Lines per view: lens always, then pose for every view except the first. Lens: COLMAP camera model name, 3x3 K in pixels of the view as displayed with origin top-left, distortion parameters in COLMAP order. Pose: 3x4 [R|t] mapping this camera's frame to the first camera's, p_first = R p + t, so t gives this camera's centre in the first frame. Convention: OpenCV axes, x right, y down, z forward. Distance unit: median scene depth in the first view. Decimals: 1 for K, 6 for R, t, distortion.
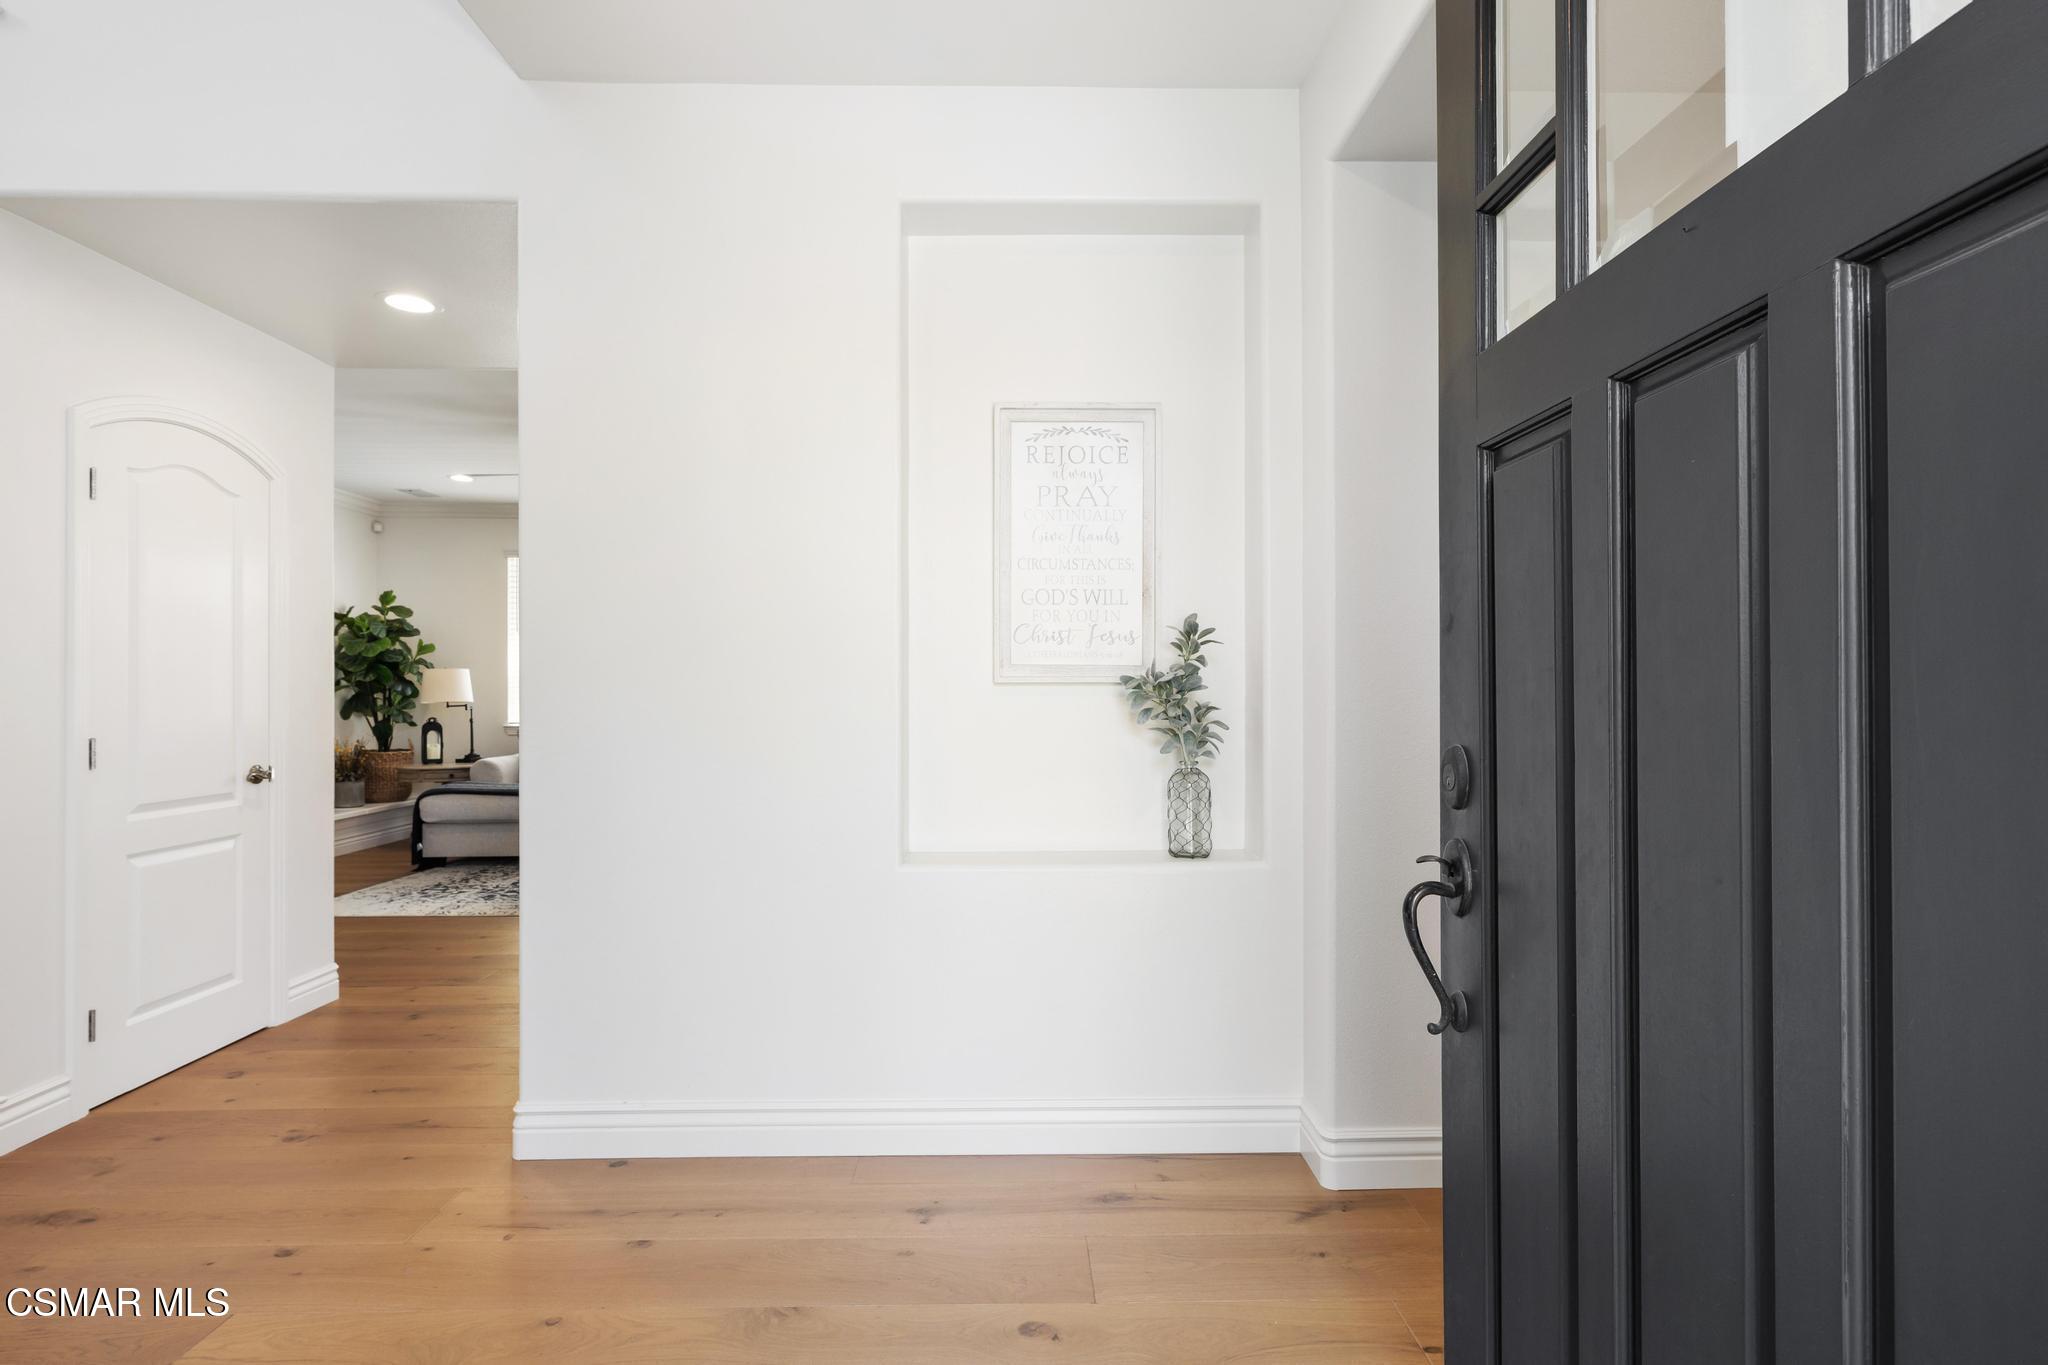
lens RADIAL K [[1037.4, 0, 1022.7], [0, 1037.4, 687.5], [0, 0, 1]] dist [0.002619, 0.000514]
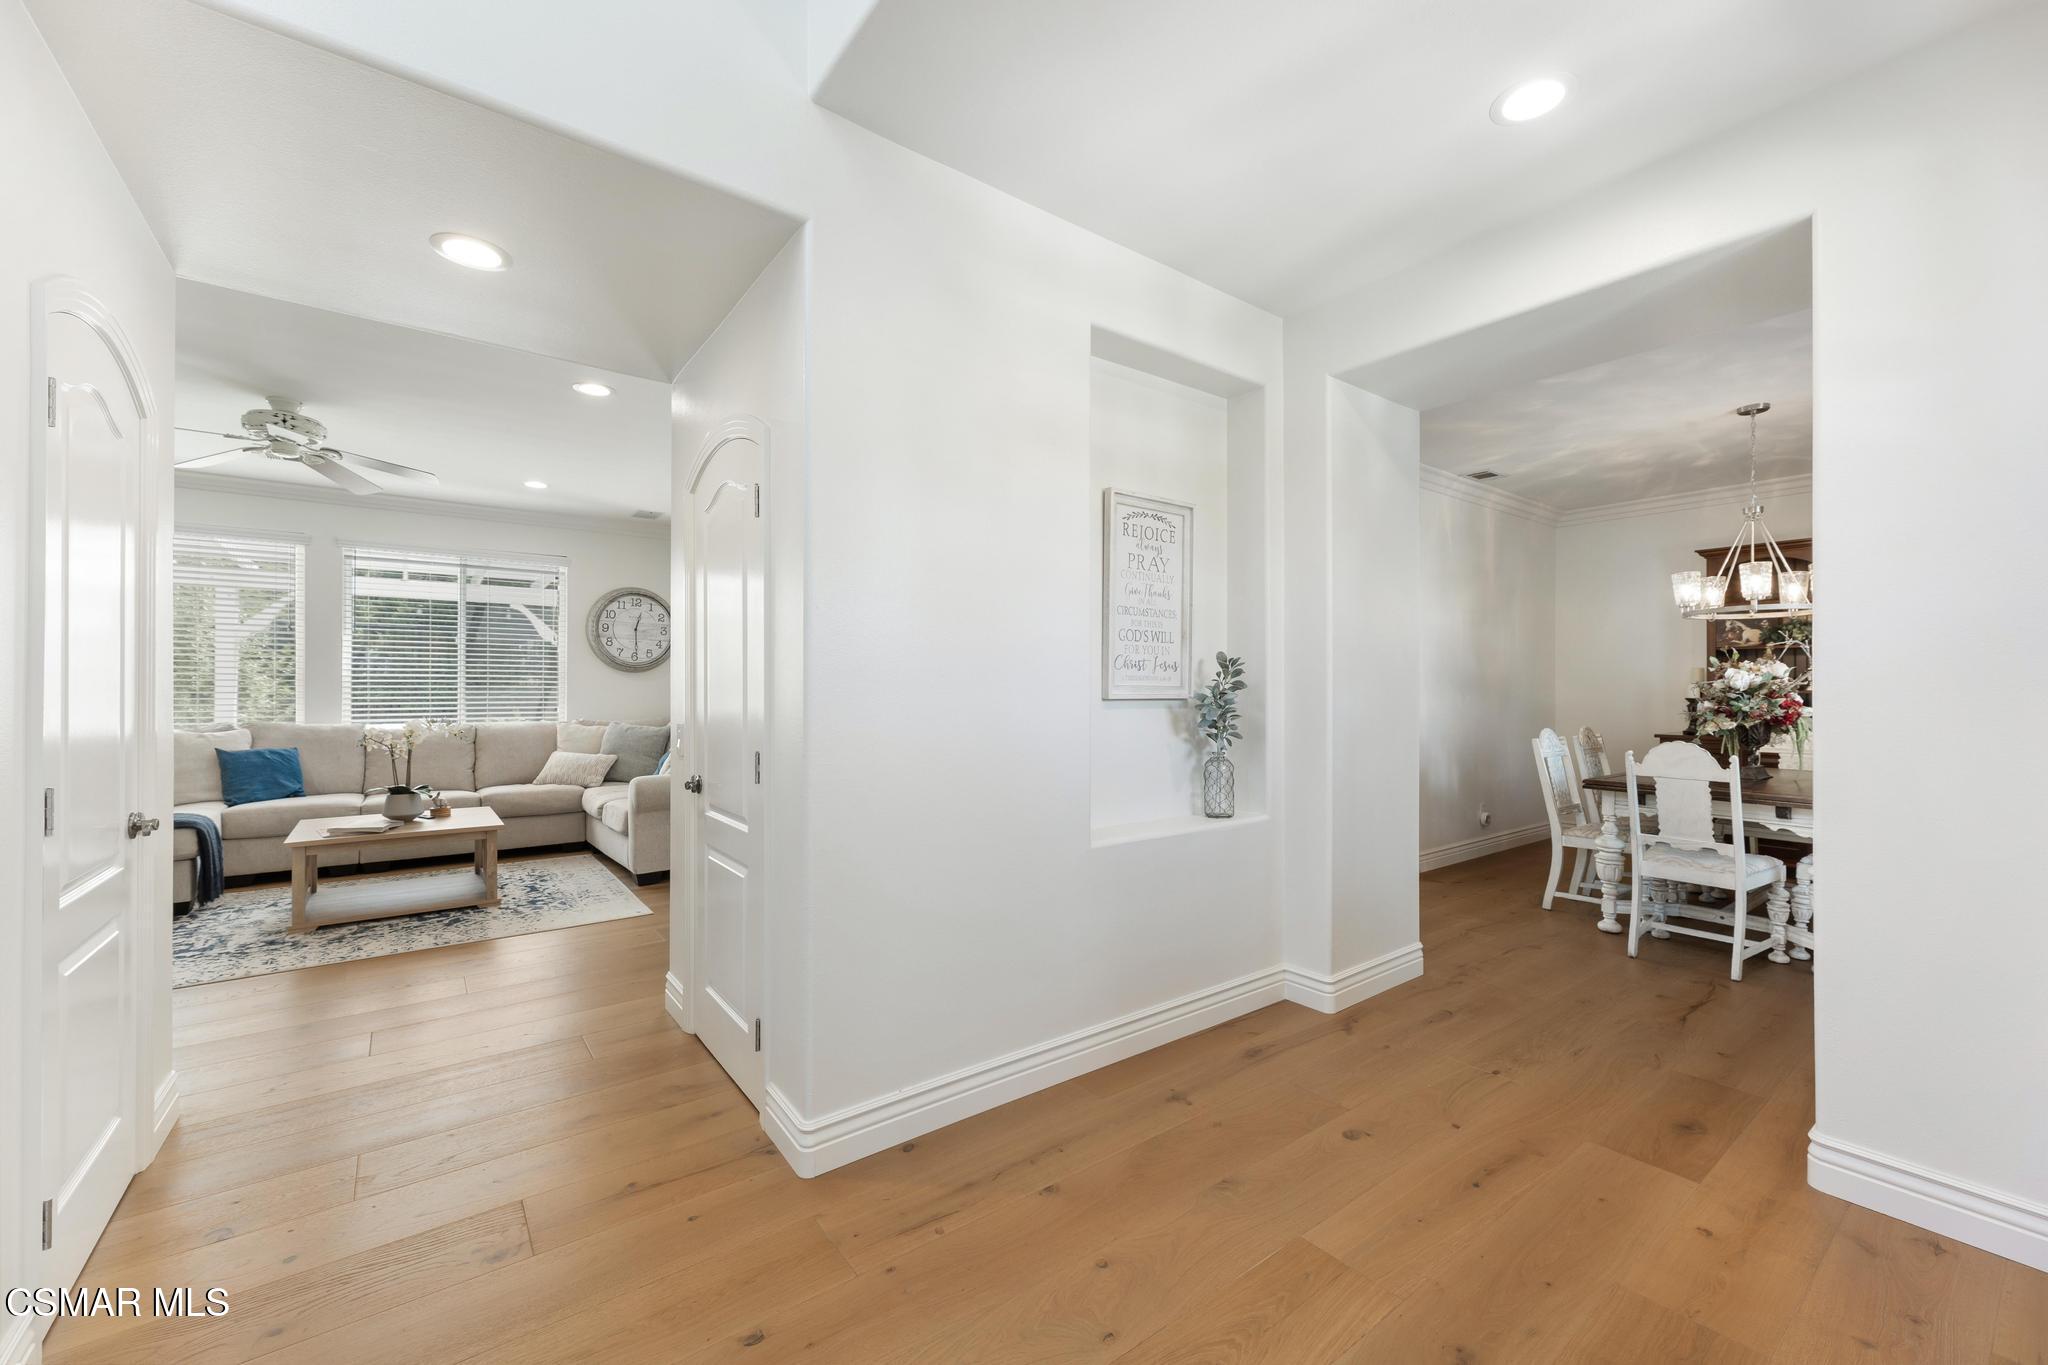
lens RADIAL K [[817.9, 0, 1018.1], [0, 817.9, 688.1], [0, 0, 1]] dist [-0.001023, -0.000097]
pose [[0.806738, 0.004097, 0.590896, -0.730878], [-0.003060, 0.999992, -0.002755, -0.014979], [-0.590902, 0.000414, 0.806743, 0.225718]]
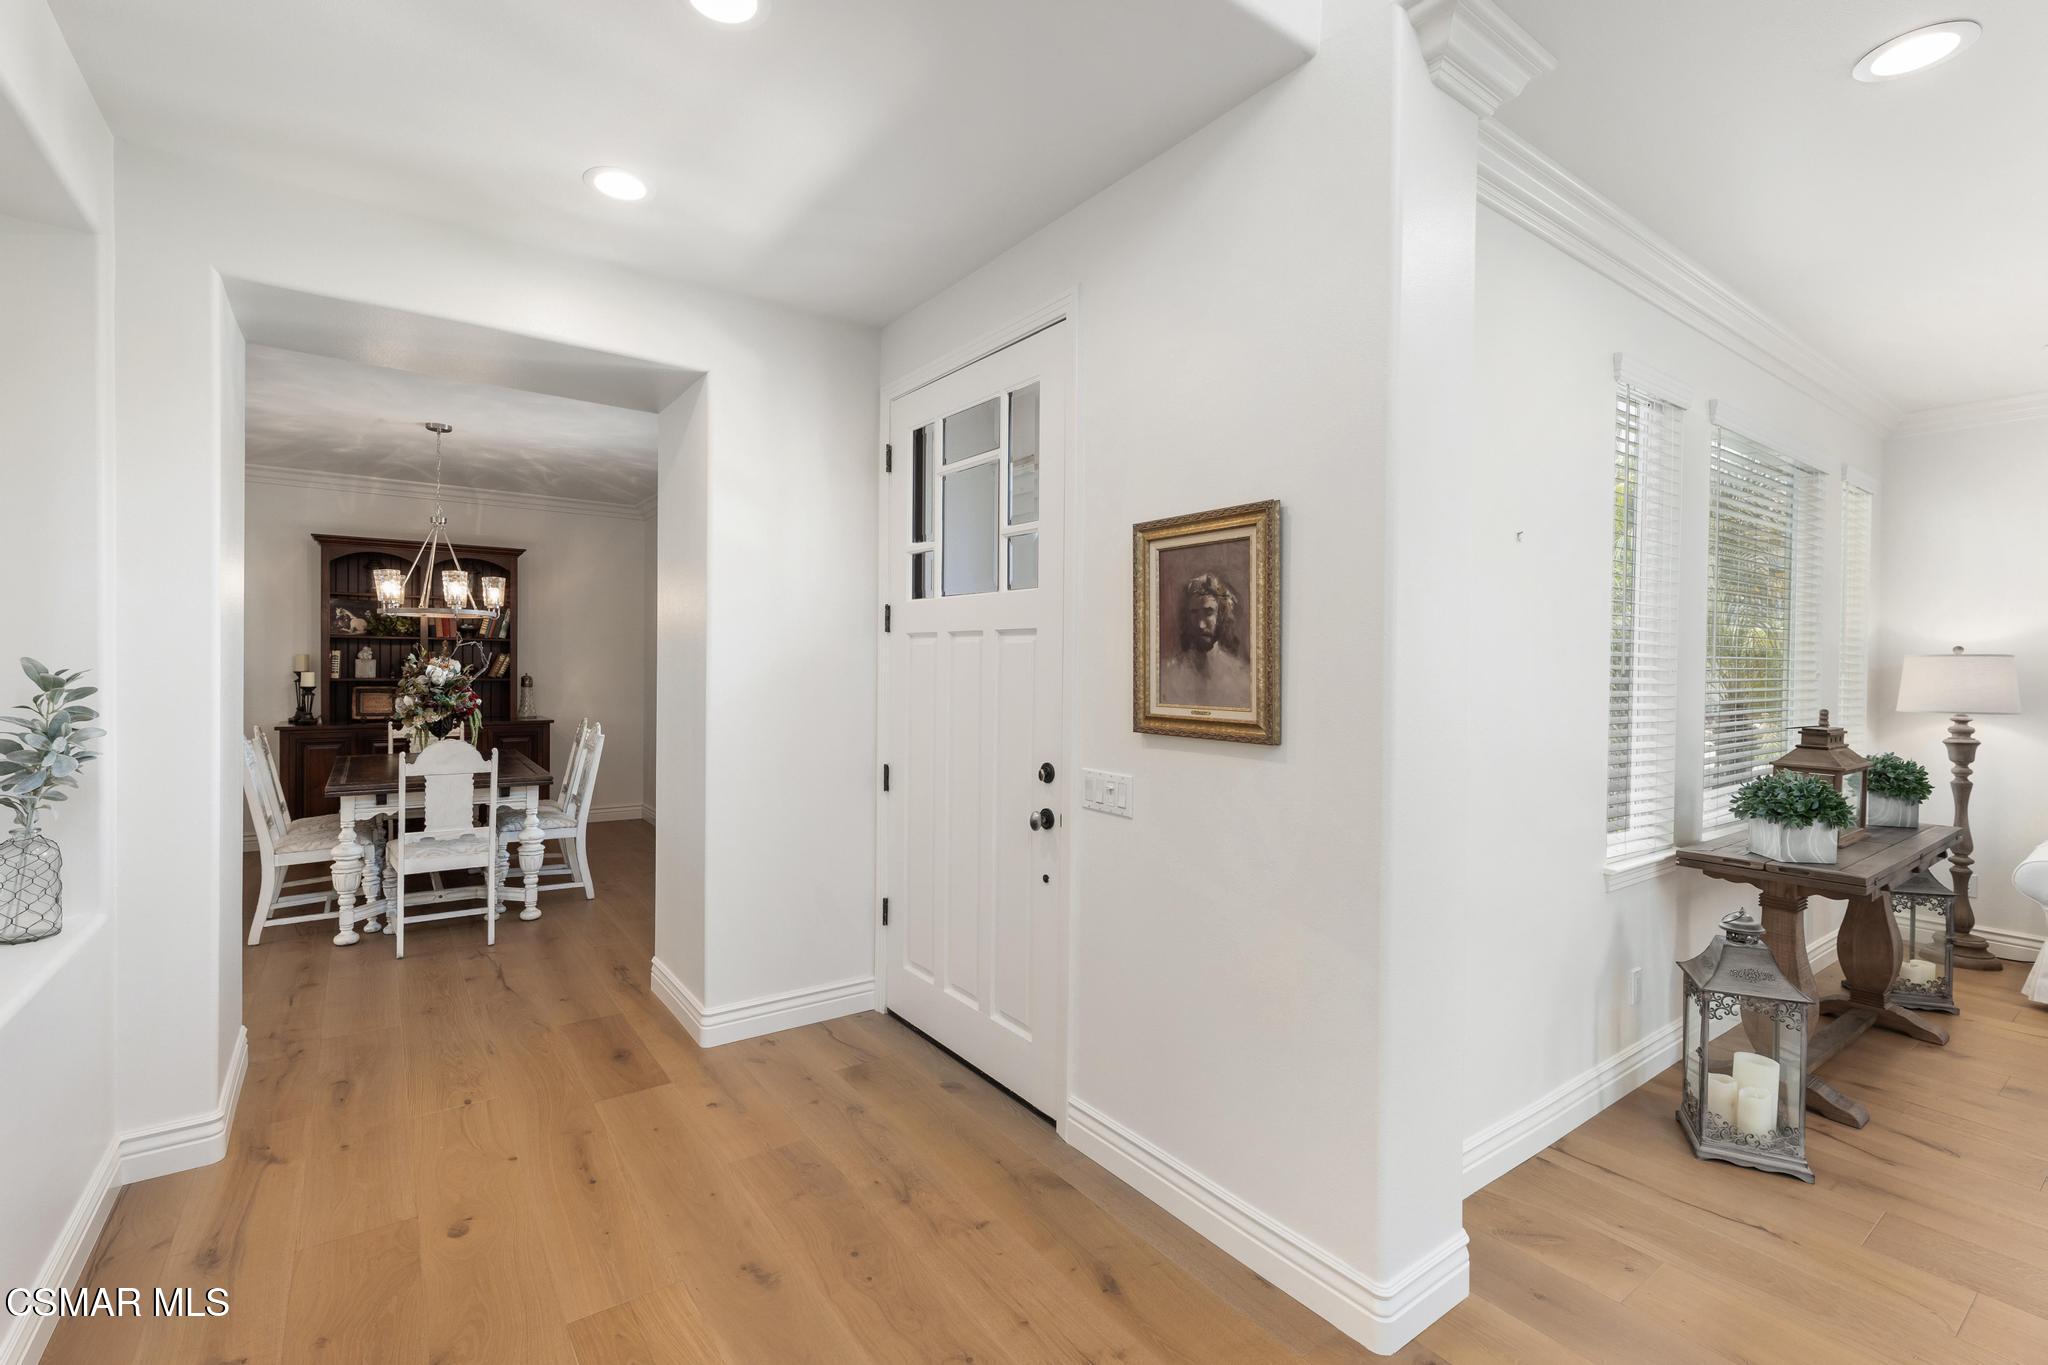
lens RADIAL K [[881.2, 0, 1012.5], [0, 881.2, 673.3], [0, 0, 1]] dist [-0.001030, 0.000395]
pose [[-0.573526, -0.012895, 0.819086, -0.878363], [-0.011451, 0.999905, 0.007724, -0.070468], [-0.819107, -0.004949, -0.573619, 0.723736]]
